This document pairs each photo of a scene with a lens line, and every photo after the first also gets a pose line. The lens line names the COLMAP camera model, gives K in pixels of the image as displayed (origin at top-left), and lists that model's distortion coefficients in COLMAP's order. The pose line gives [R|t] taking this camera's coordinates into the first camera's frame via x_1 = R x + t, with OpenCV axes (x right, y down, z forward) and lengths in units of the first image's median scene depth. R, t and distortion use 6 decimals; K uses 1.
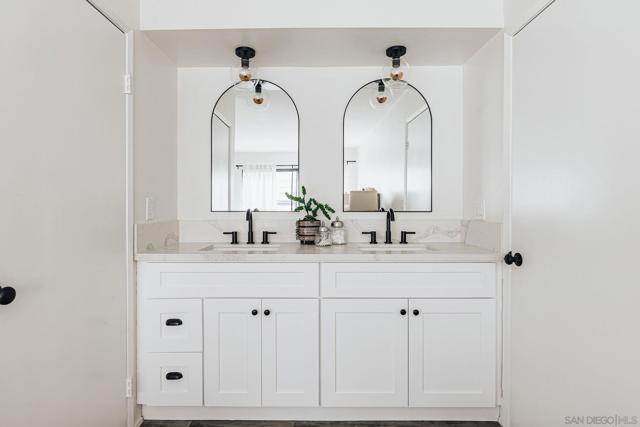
lens RADIAL K [[329.3, 0, 319.6], [0, 329.3, 207.1], [0, 0, 1]] dist [0.006554, -0.000835]
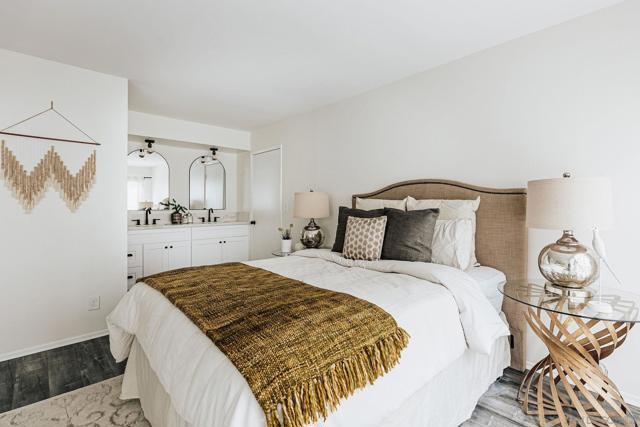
lens RADIAL K [[297.4, 0, 325.1], [0, 297.4, 201.2], [0, 0, 1]] dist [0.005543, -0.000818]
pose [[0.722538, 0.006570, 0.691300, -0.730047], [0.009485, 0.999767, -0.019415, 0.004372], [-0.691267, 0.020585, 0.722307, -1.268579]]
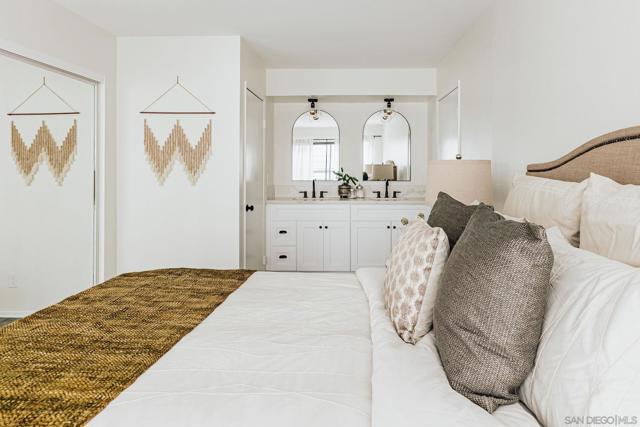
lens RADIAL K [[382.2, 0, 342.5], [0, 382.2, 167.8], [0, 0, 1]] dist [-0.005799, -0.001022]
pose [[0.999835, 0.002479, -0.017977, -0.005764], [-0.002660, 0.999946, -0.010085, -0.039259], [0.017951, 0.010131, 0.999788, -1.200684]]
